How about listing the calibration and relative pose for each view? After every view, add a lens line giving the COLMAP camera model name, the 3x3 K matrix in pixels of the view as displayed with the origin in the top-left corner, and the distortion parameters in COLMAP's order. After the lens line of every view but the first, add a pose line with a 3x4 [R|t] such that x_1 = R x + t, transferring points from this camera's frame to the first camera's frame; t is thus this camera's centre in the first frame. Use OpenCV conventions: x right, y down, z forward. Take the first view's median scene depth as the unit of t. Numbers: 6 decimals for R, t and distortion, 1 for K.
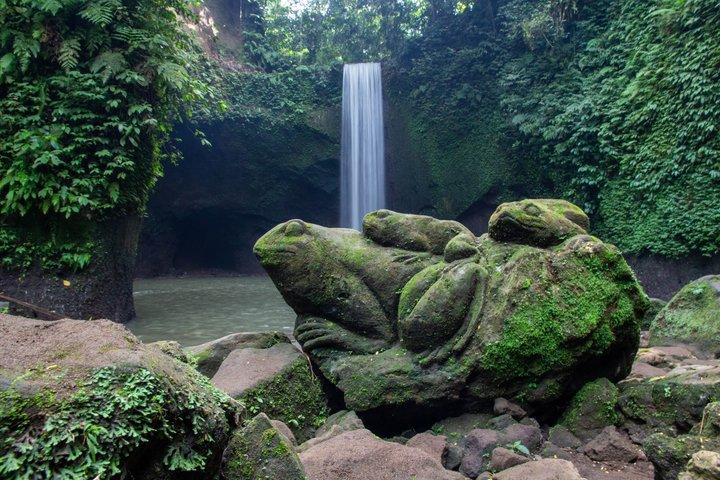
lens RADIAL K [[495.2, 0, 361.3], [0, 495.2, 250.8], [0, 0, 1]] dist [-0.101671, 0.070435]
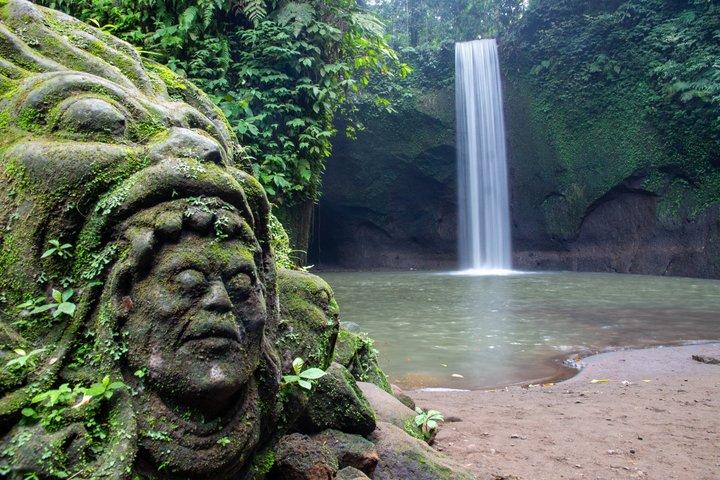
lens RADIAL K [[495.2, 0, 361.3], [0, 495.2, 250.8], [0, 0, 1]] dist [-0.101671, 0.070435]
pose [[0.989982, -0.009992, -0.140840, -0.154148], [0.011735, 0.999864, 0.011552, 0.002528], [0.140705, -0.013089, 0.989965, 0.096101]]
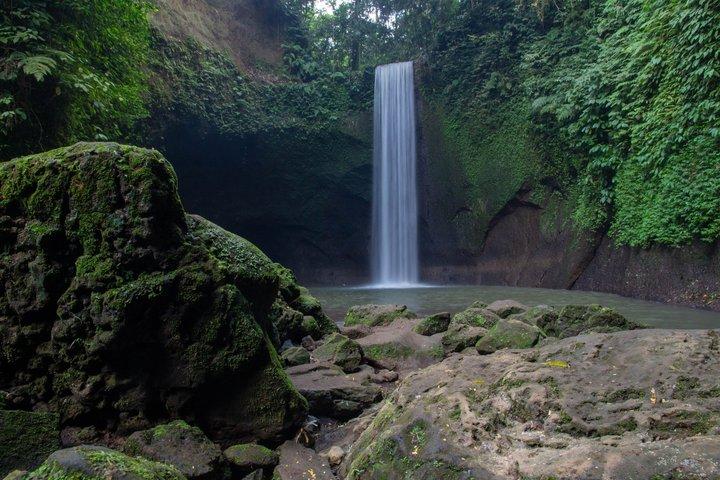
lens RADIAL K [[495.2, 0, 361.3], [0, 495.2, 250.8], [0, 0, 1]] dist [-0.101671, 0.070435]
pose [[0.975723, -0.022481, -0.217853, 0.247044], [0.015254, 0.999278, -0.034797, 0.030280], [0.218478, 0.030629, 0.975361, 0.104387]]
